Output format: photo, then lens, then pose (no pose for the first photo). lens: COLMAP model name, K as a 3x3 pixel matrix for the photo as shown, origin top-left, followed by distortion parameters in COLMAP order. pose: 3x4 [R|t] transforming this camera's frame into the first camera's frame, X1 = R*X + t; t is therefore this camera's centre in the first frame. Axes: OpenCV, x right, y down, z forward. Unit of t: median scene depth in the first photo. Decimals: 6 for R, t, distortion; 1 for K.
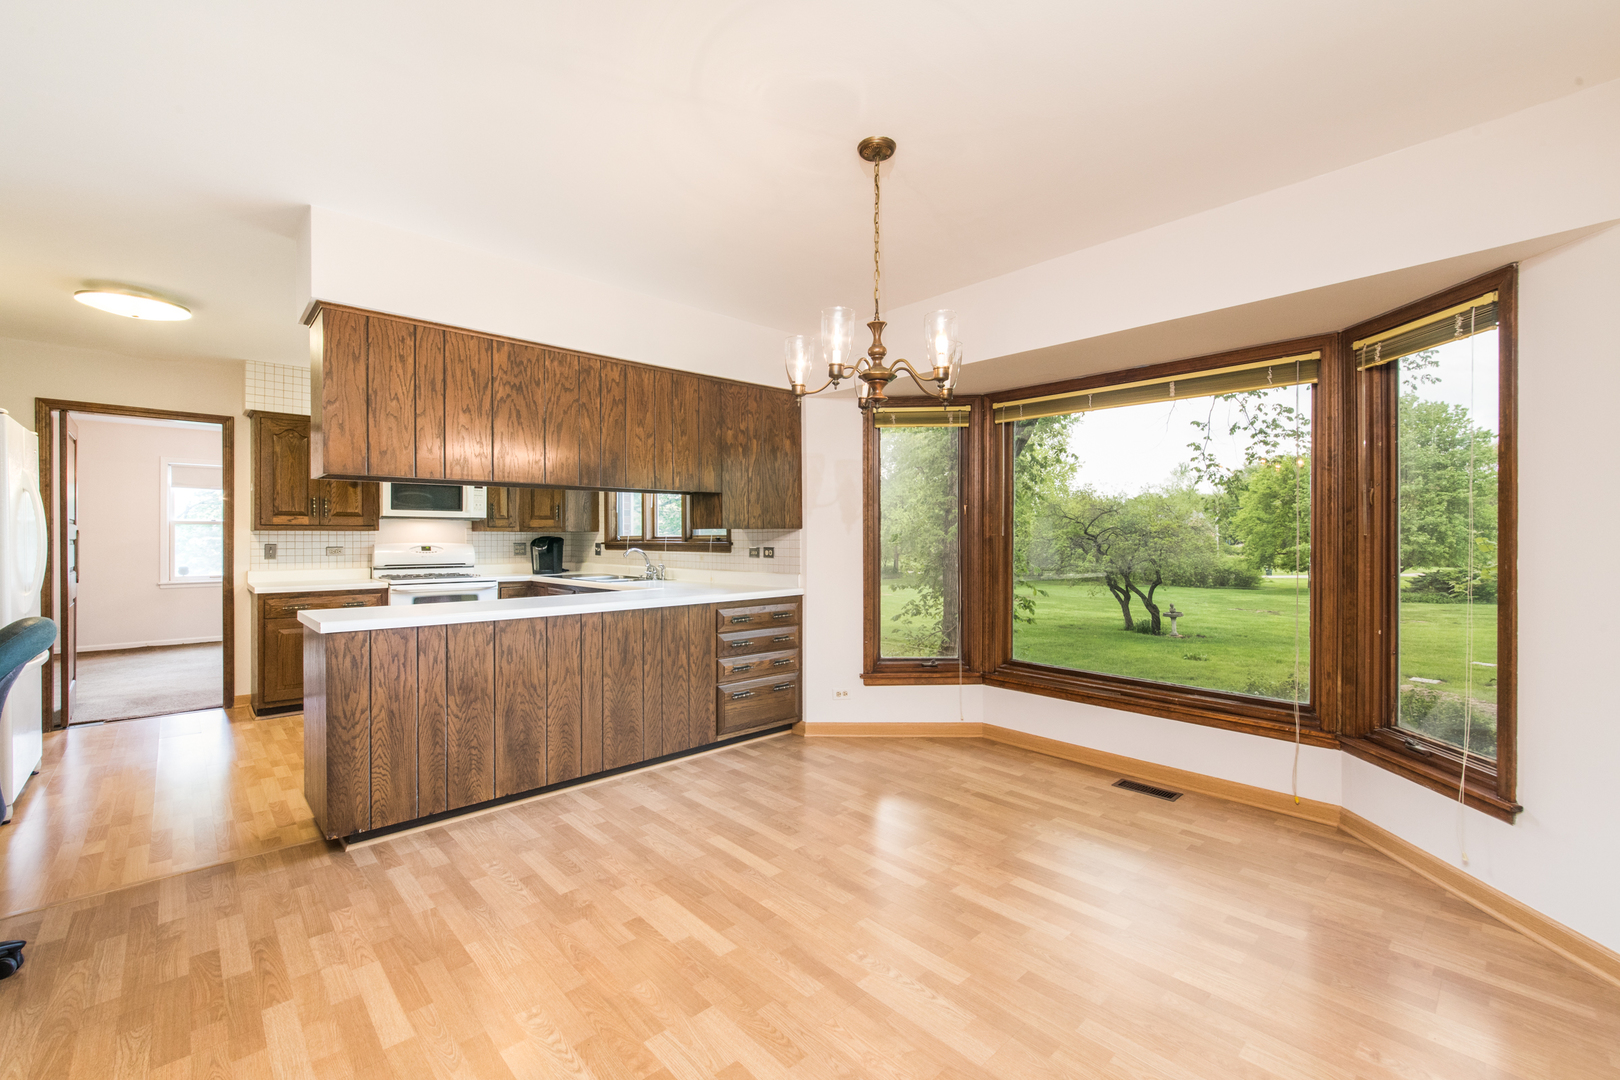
lens RADIAL K [[681.5, 0, 815.3], [0, 681.5, 540.1], [0, 0, 1]] dist [0.001706, 0.000641]
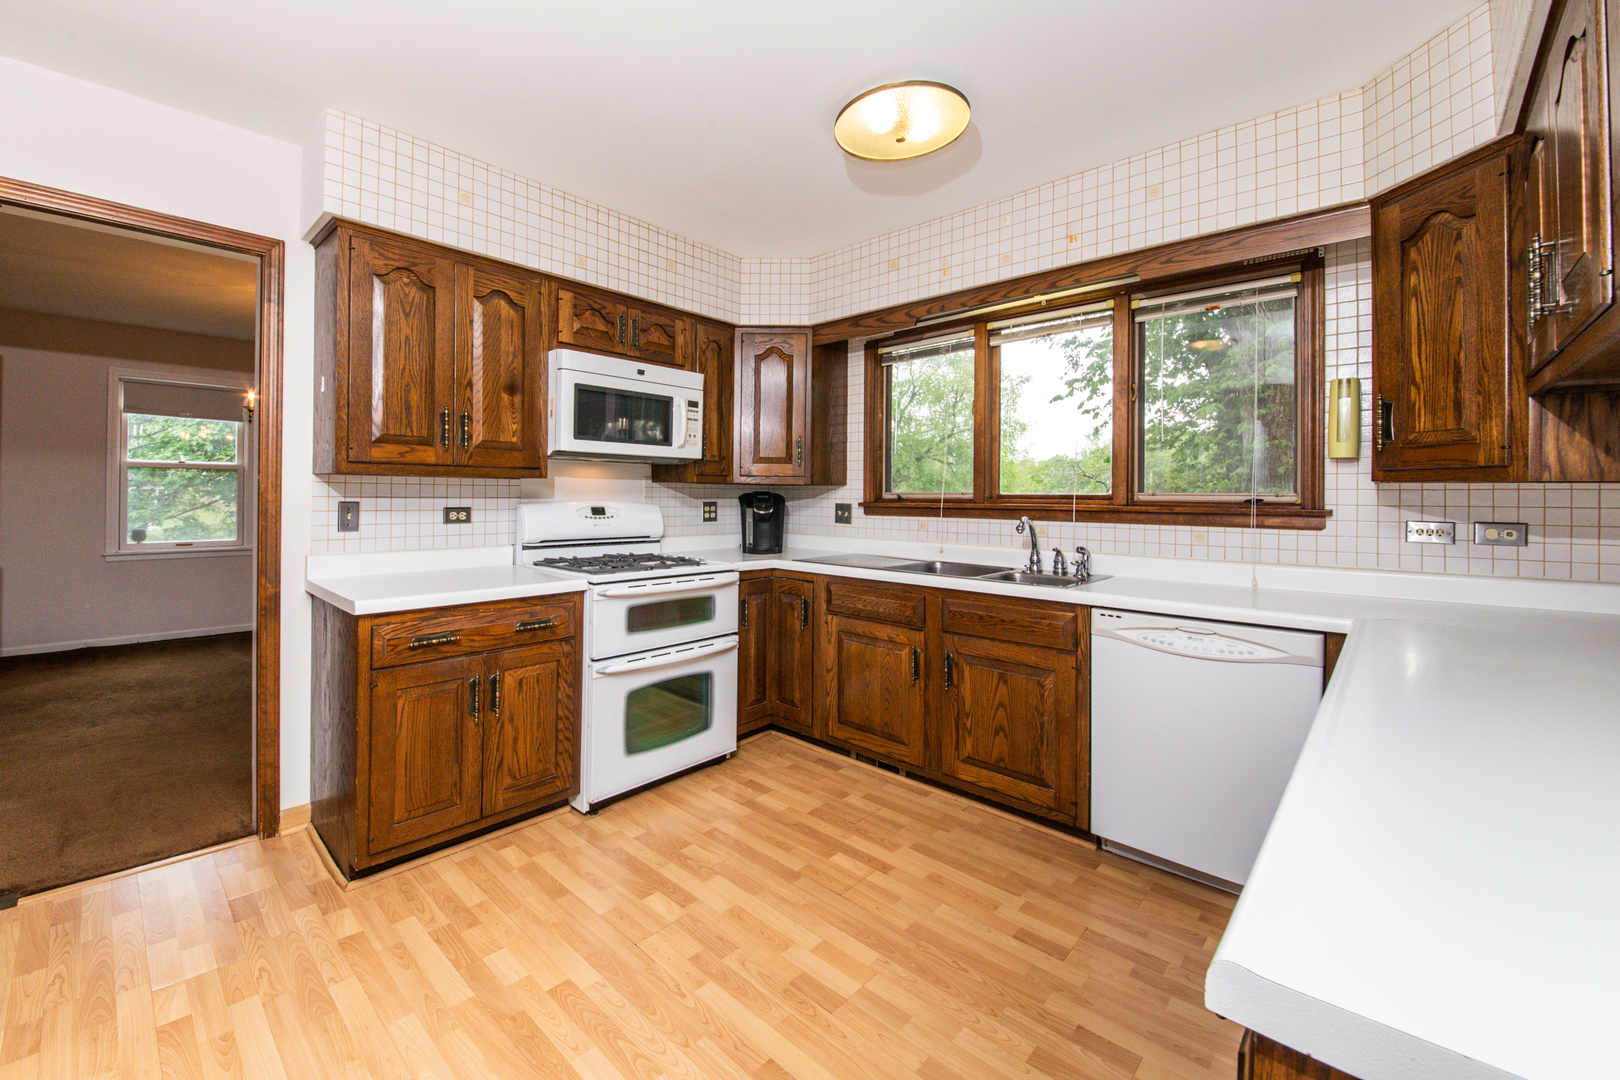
lens RADIAL K [[651.0, 0, 748.7], [0, 651.0, 495.0], [0, 0, 1]] dist [-0.010409, -0.000871]
pose [[0.999280, 0.010628, 0.036424, -0.499253], [-0.010556, 0.999942, -0.002145, -0.001034], [-0.036444, 0.001759, 0.999334, 0.490452]]
